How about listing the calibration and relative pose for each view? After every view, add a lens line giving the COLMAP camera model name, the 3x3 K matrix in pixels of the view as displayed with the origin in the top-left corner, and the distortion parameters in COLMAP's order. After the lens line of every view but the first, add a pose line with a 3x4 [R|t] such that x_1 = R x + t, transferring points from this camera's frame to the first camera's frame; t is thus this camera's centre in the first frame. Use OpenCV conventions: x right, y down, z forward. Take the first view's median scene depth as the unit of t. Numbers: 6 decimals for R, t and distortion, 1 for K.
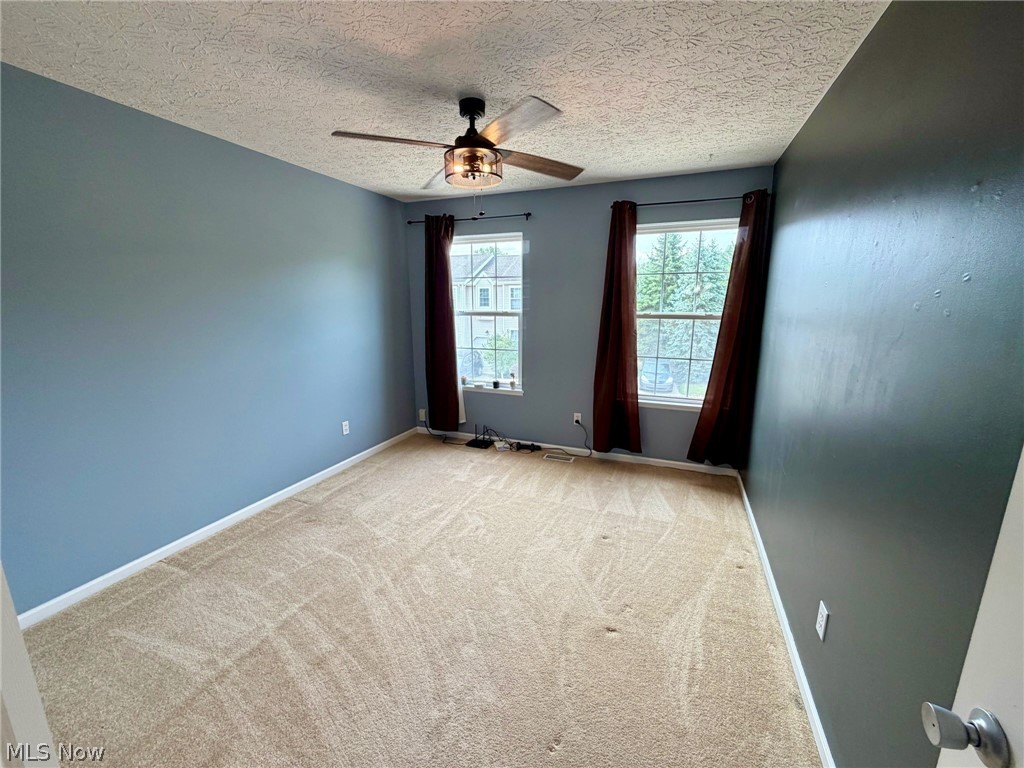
lens RADIAL K [[407.7, 0, 511.1], [0, 407.7, 383.5], [0, 0, 1]] dist [0.000493, -0.000319]
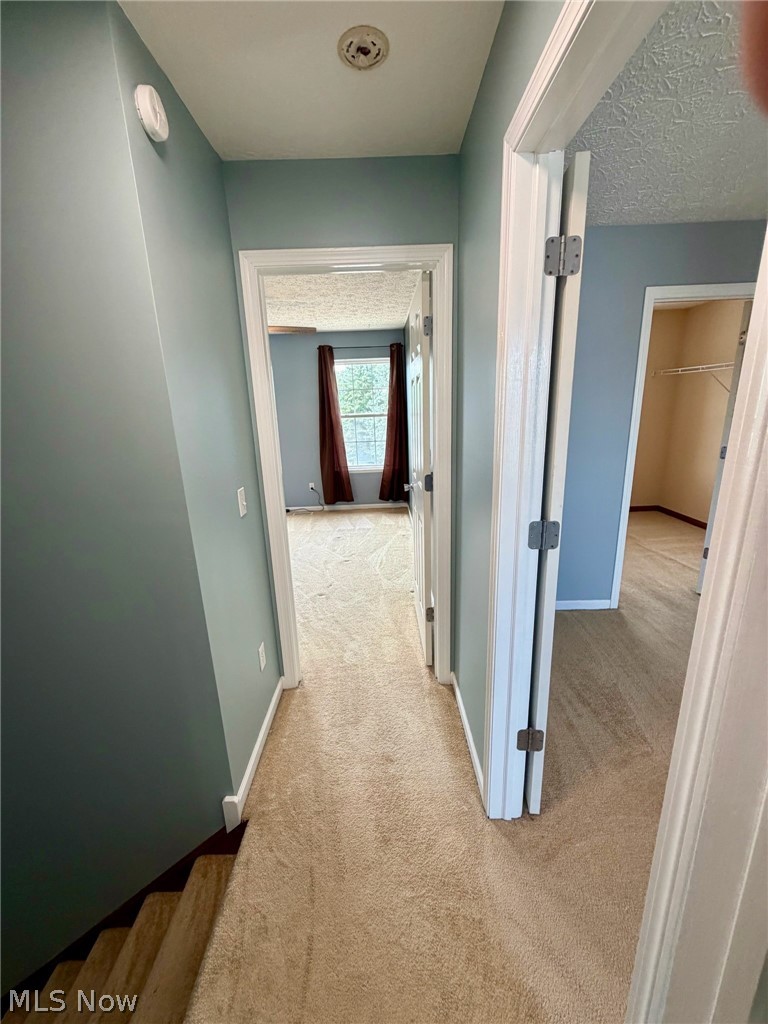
lens RADIAL K [[407.7, 0, 383.7], [0, 407.7, 511.5], [0, 0, 1]] dist [0.000493, -0.000319]
pose [[0.921724, -0.131515, 0.364869, -0.181110], [0.114330, 0.991084, 0.068414, 0.120037], [-0.370614, -0.021343, 0.928542, -0.593836]]
